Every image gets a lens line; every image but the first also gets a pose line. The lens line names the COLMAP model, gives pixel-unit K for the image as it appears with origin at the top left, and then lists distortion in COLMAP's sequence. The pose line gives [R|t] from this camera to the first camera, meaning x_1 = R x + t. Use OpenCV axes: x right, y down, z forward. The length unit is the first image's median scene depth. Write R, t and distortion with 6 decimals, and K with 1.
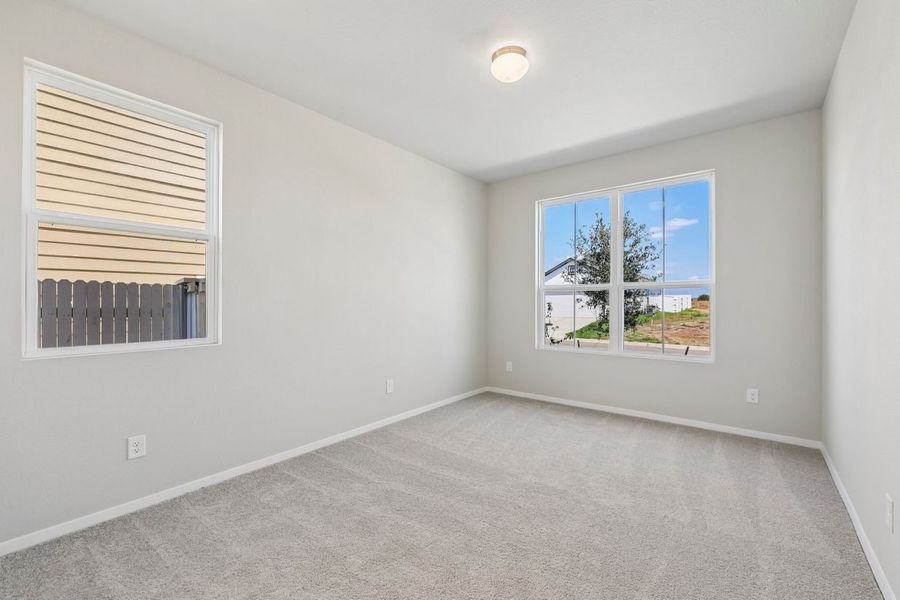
lens RADIAL K [[380.6, 0, 452.9], [0, 380.6, 298.0], [0, 0, 1]] dist [0.000672, 0.000243]
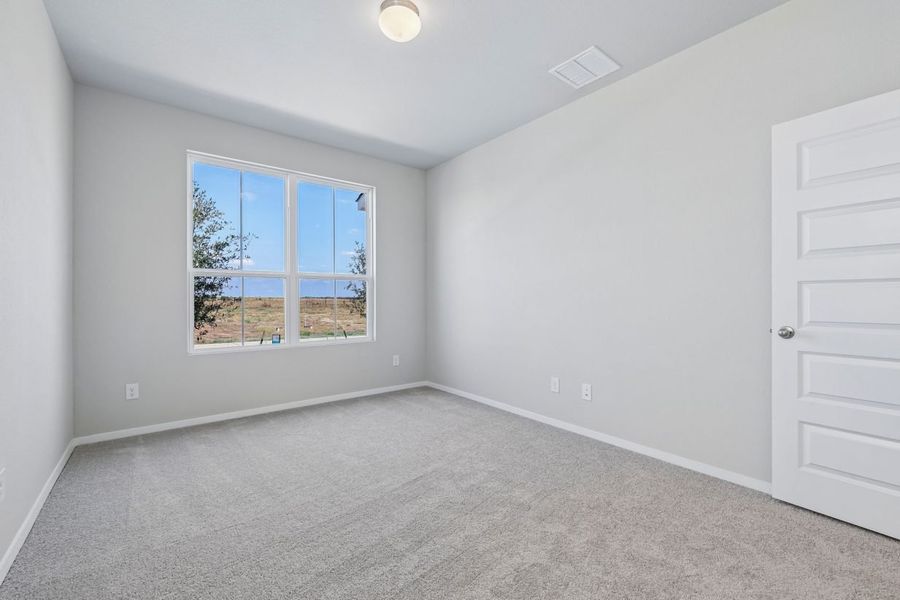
lens RADIAL K [[380.6, 0, 452.9], [0, 380.6, 298.0], [0, 0, 1]] dist [0.000672, 0.000243]
pose [[0.216964, -0.000175, 0.976180, -0.420198], [-0.013397, 0.999905, 0.003157, 0.017726], [-0.976088, -0.013763, 0.216941, 0.402817]]
